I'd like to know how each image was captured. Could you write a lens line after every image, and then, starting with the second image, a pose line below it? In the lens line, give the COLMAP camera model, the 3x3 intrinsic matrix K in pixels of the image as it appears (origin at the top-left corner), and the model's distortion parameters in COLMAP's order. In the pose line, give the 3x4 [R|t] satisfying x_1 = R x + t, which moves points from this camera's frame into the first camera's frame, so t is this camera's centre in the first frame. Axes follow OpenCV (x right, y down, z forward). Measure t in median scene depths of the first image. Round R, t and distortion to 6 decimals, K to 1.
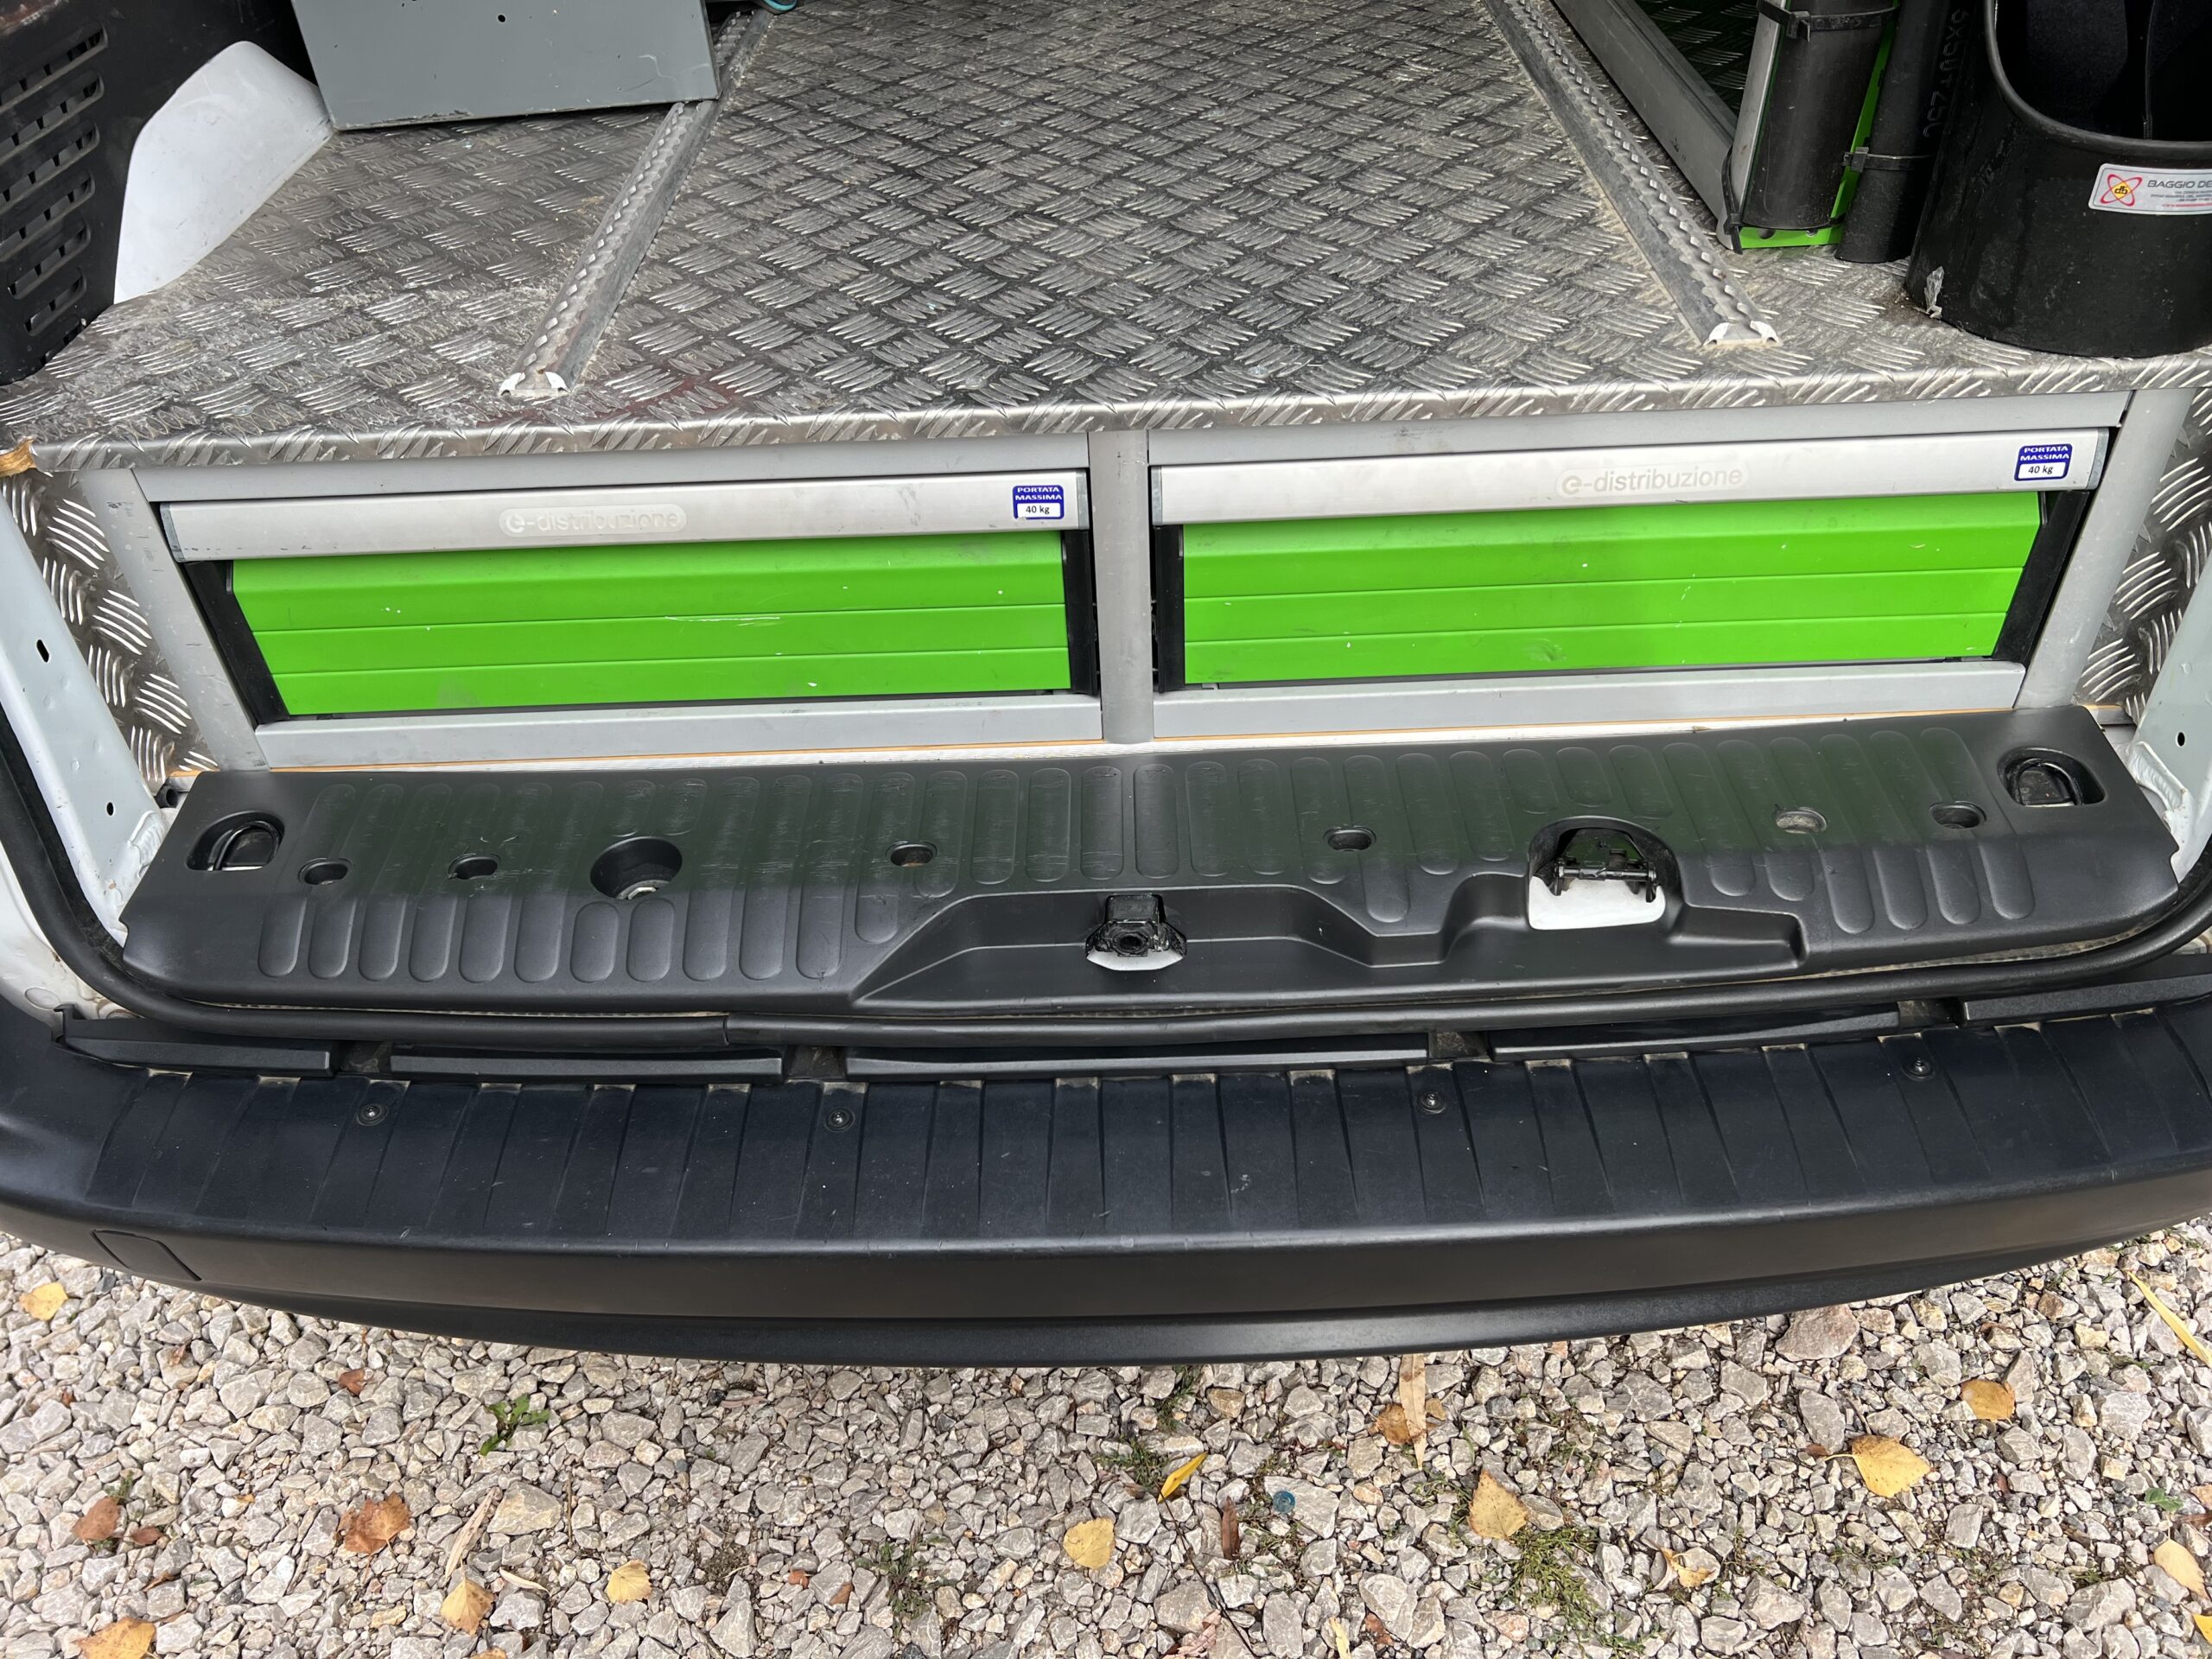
lens RADIAL K [[1667.6, 0, 1101.9], [0, 1667.6, 840.9], [0, 0, 1]] dist [0.049632, -0.057877]
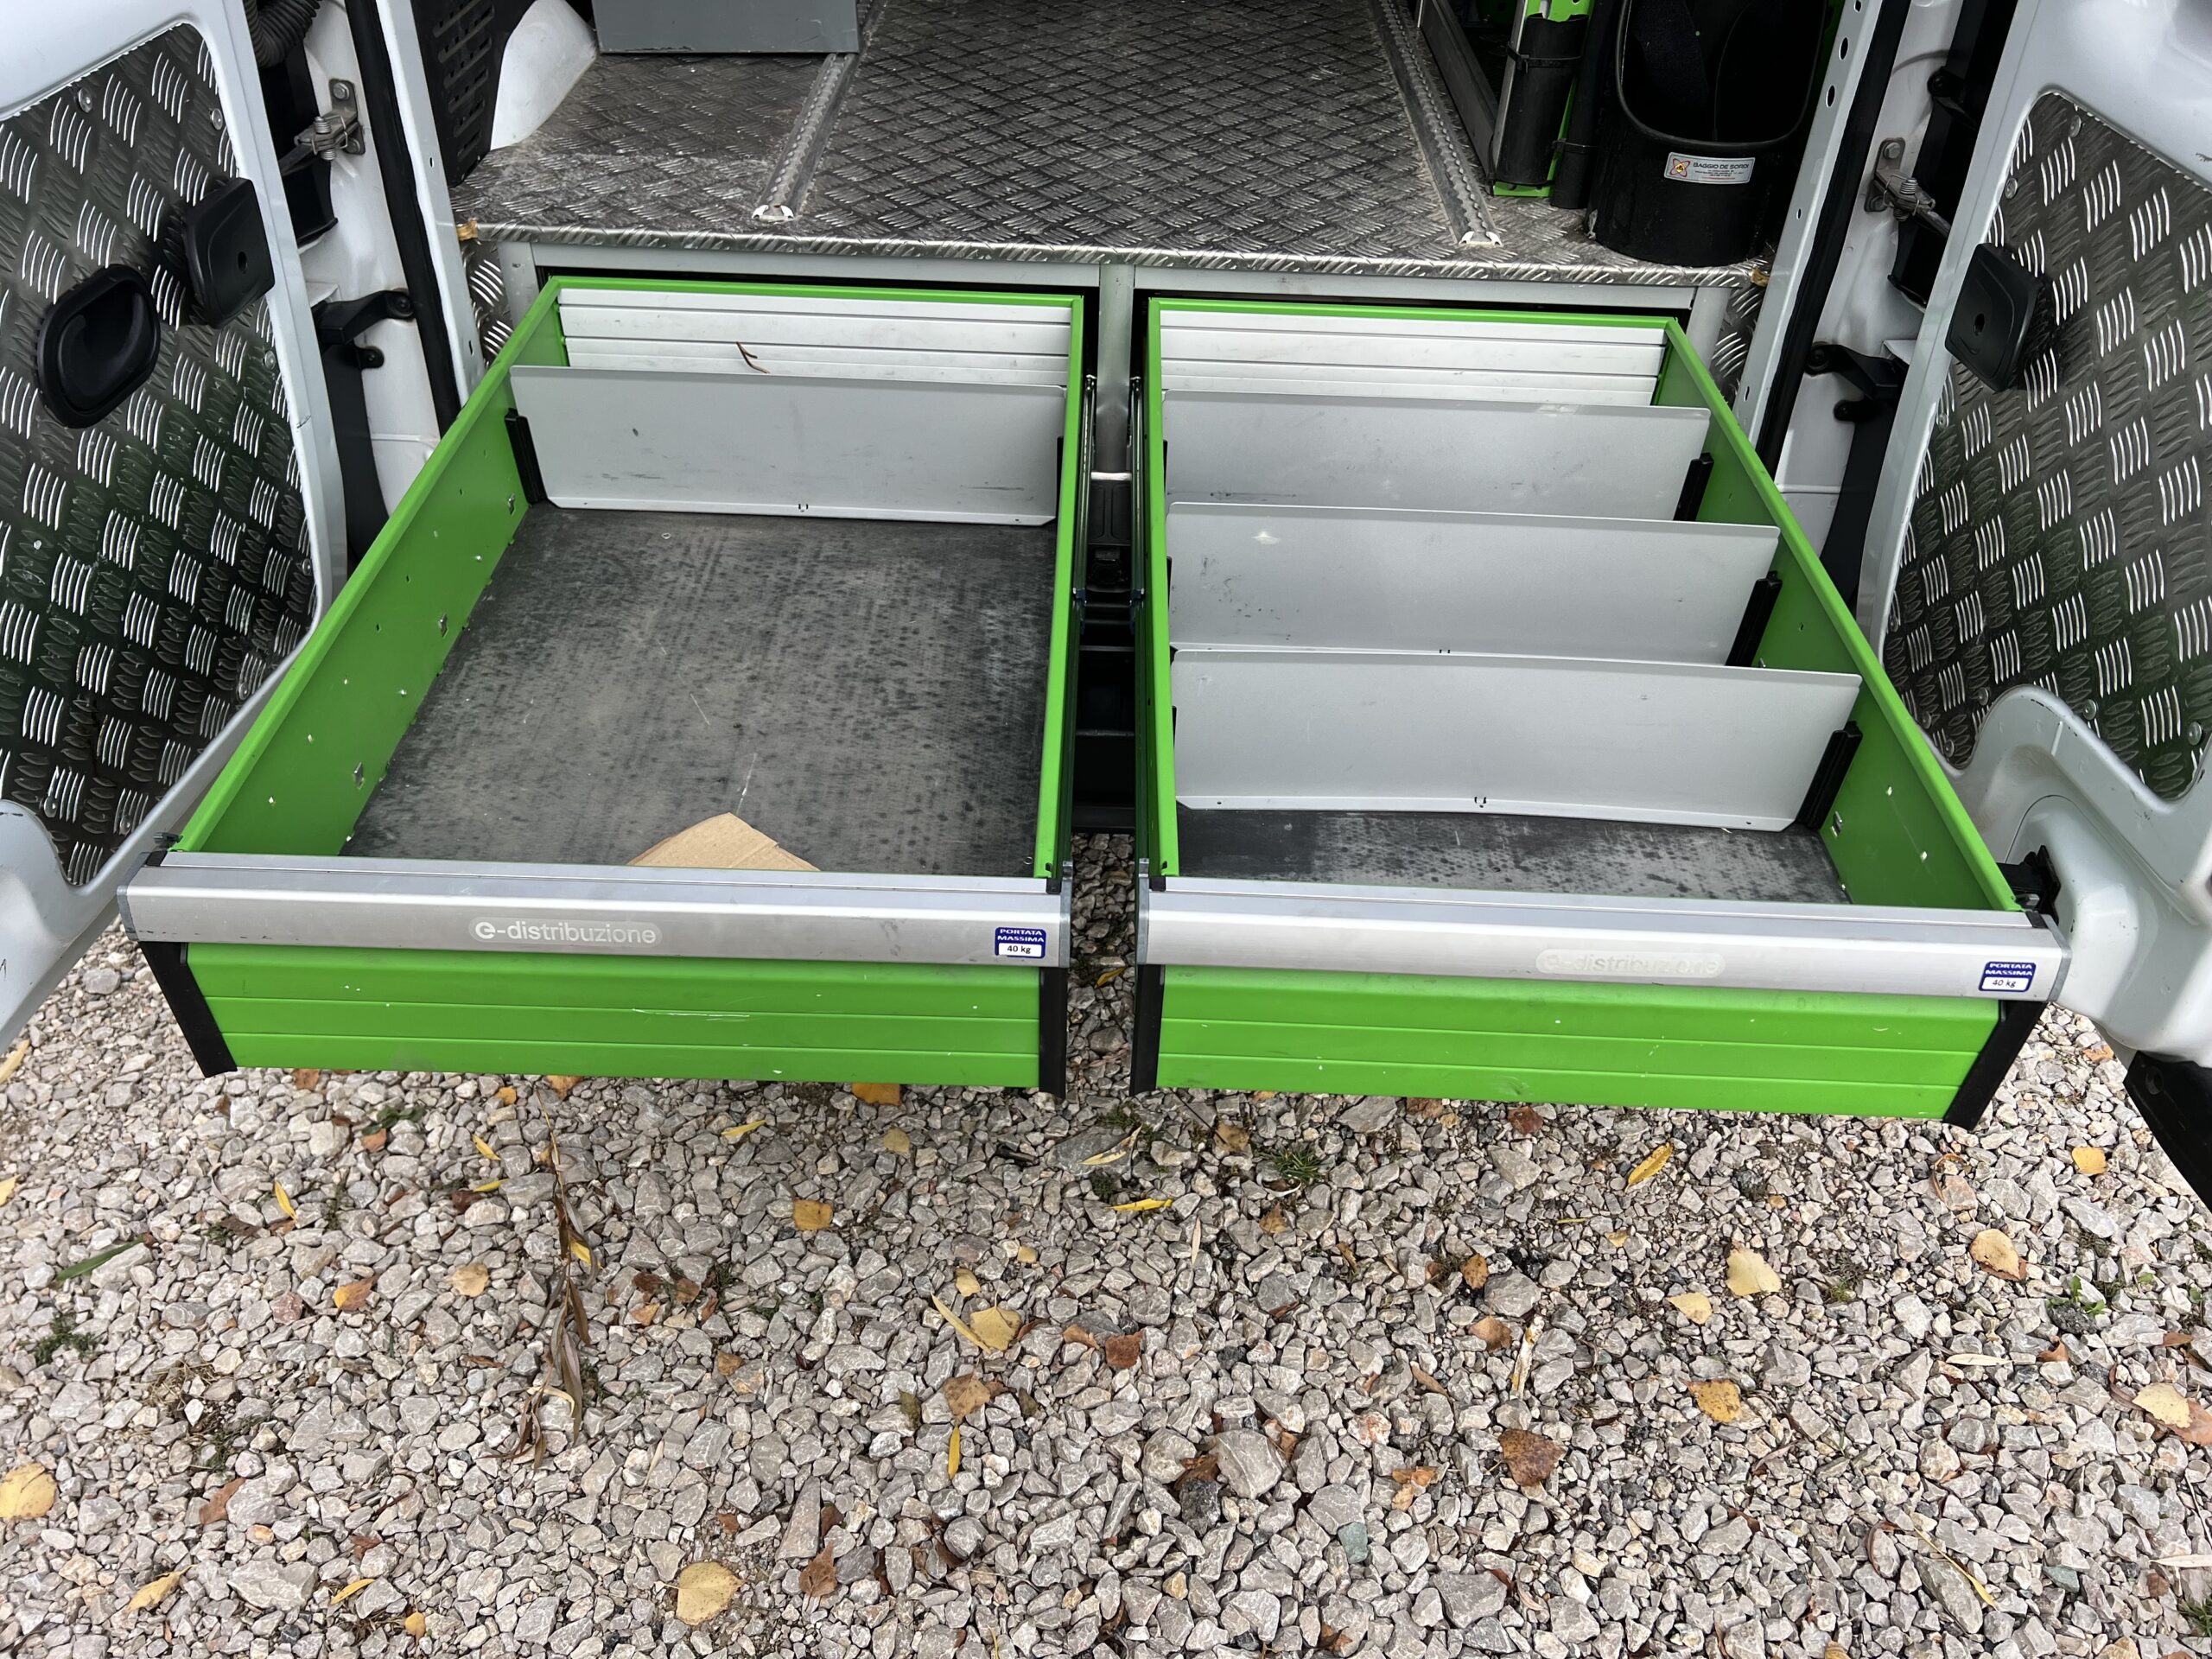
lens RADIAL K [[1667.6, 0, 1116.2], [0, 1667.6, 839.0], [0, 0, 1]] dist [0.049632, -0.057877]
pose [[0.997047, 0.064375, 0.041866, -0.024183], [-0.064529, 0.997913, 0.002325, 0.313630], [-0.041629, -0.005019, 0.999121, -0.668218]]
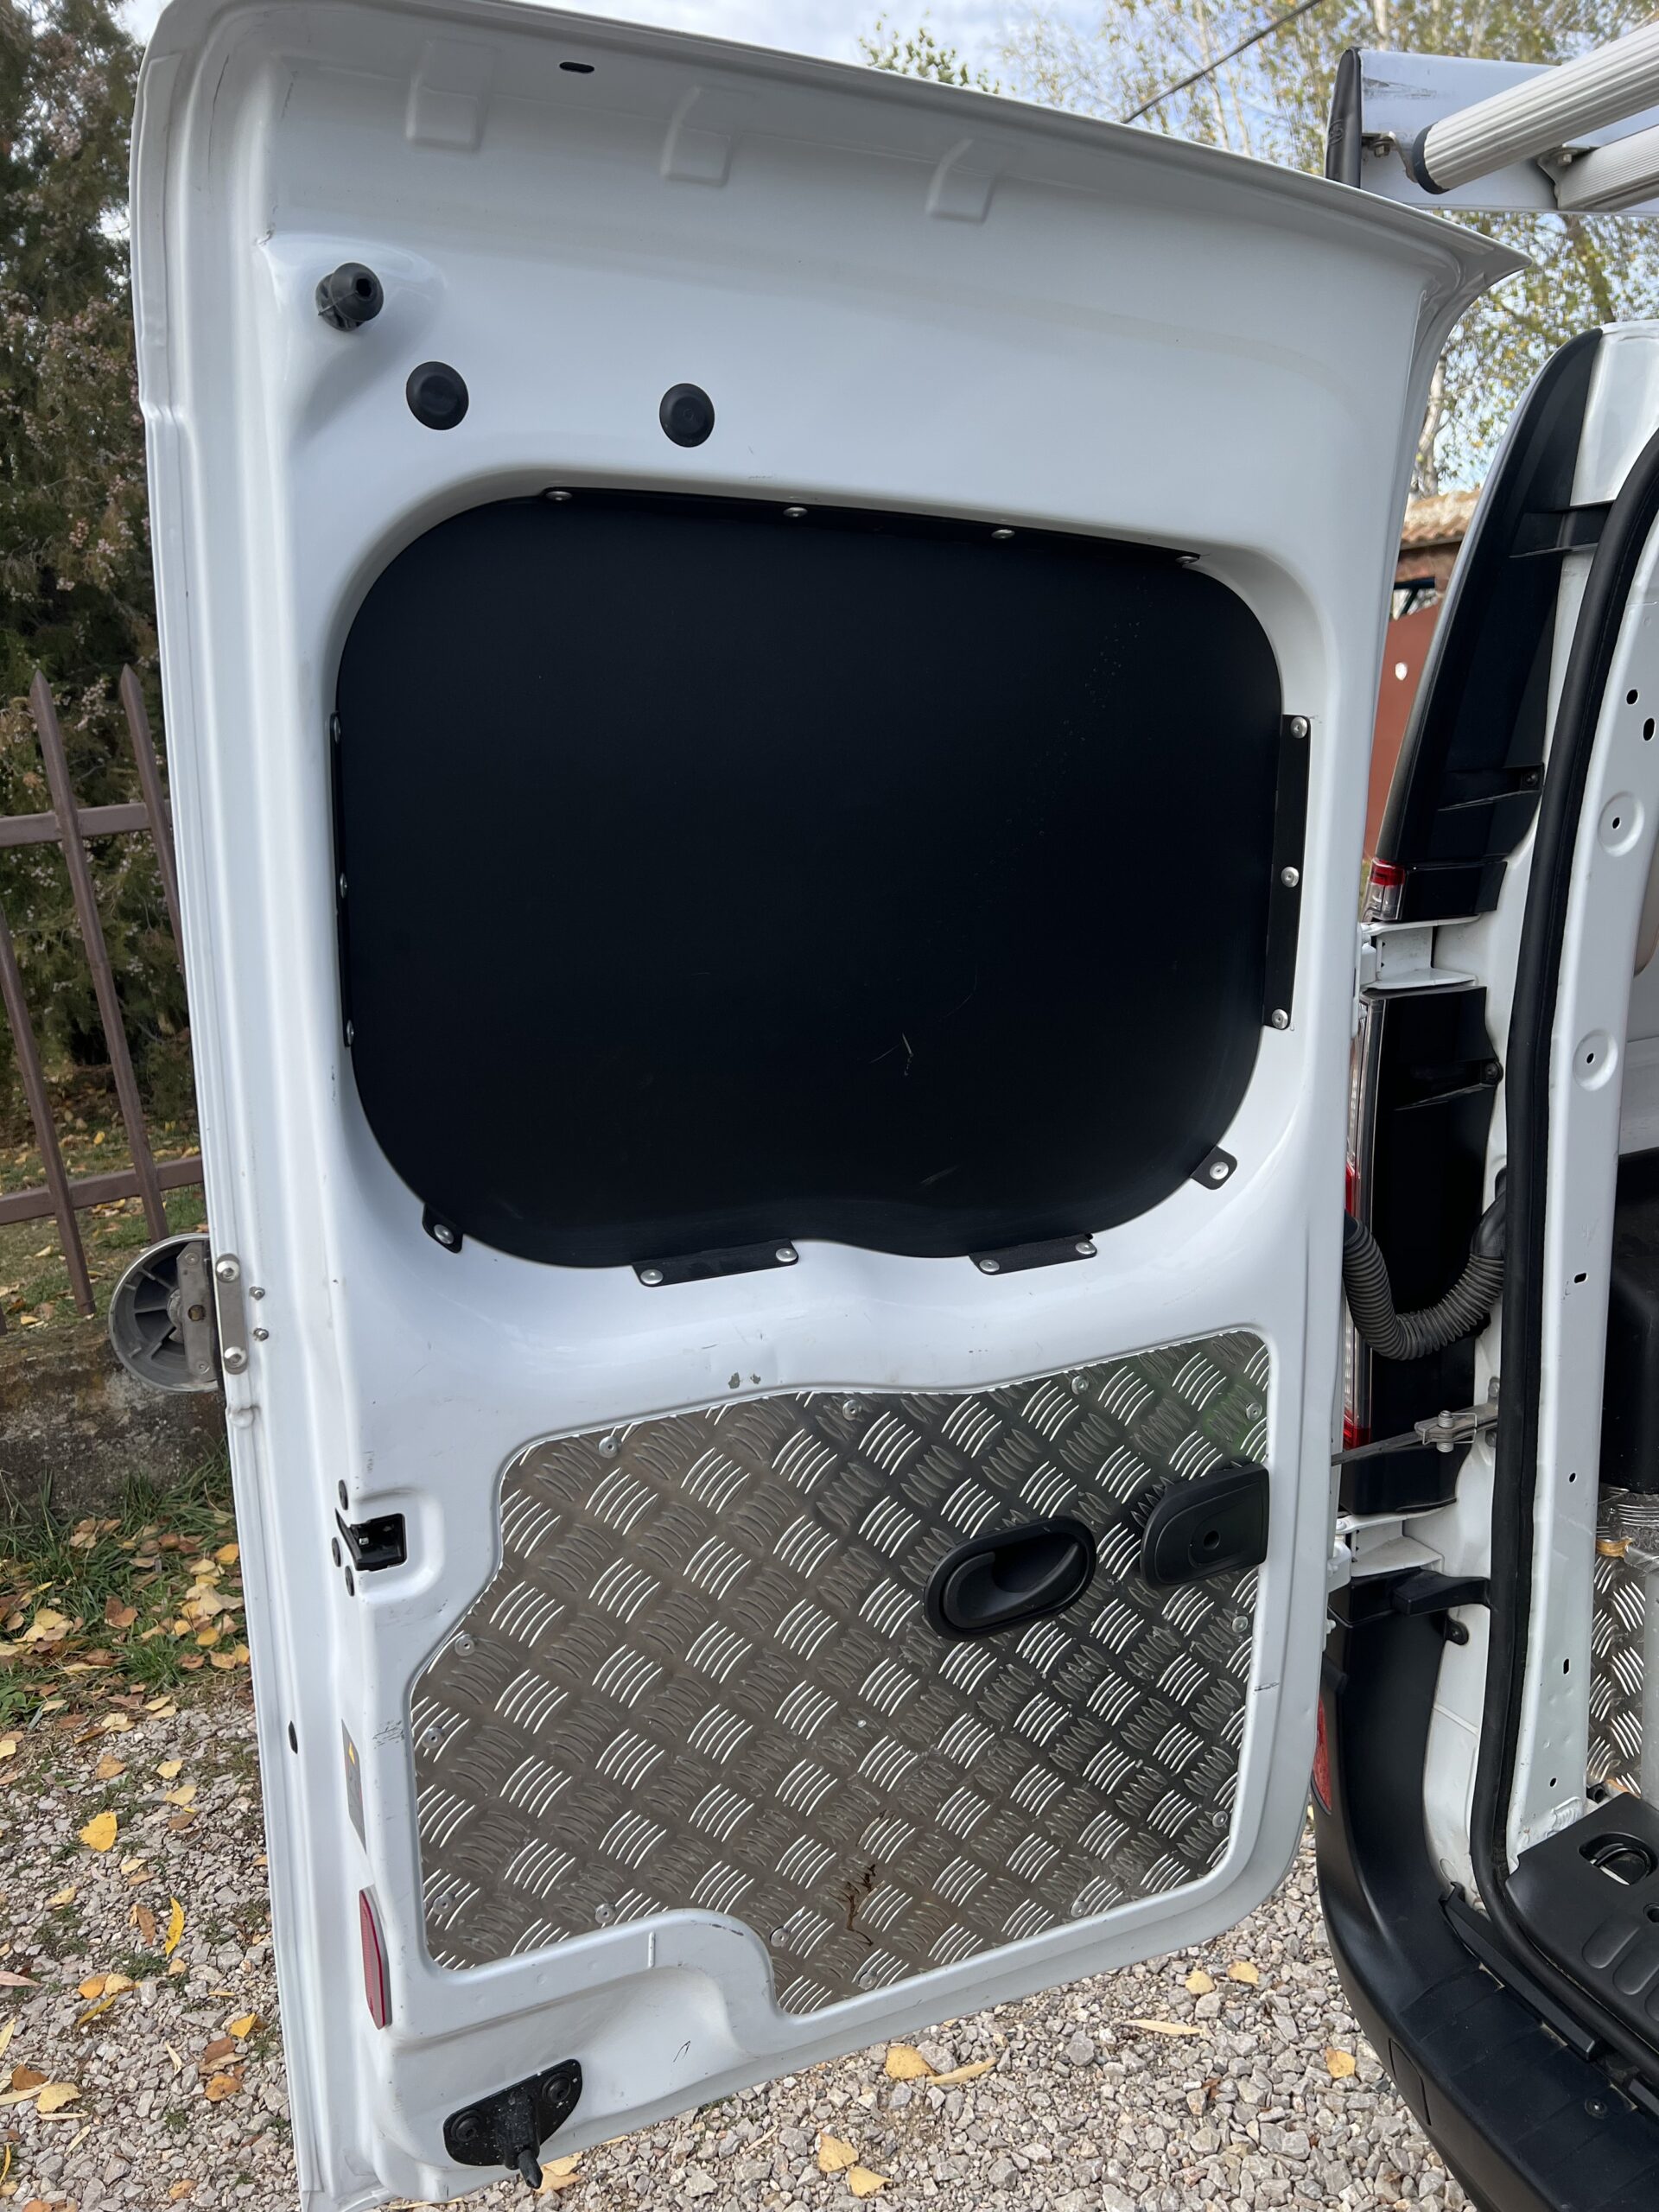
lens RADIAL K [[1667.6, 0, 827.3], [0, 1667.6, 1122.8], [0, 0, 1]] dist [0.049632, -0.057877]
pose [[0.438749, 0.218223, -0.871710, 0.250591], [-0.527163, 0.848109, -0.053017, -0.093124], [0.727735, 0.482794, 0.487146, -0.389995]]
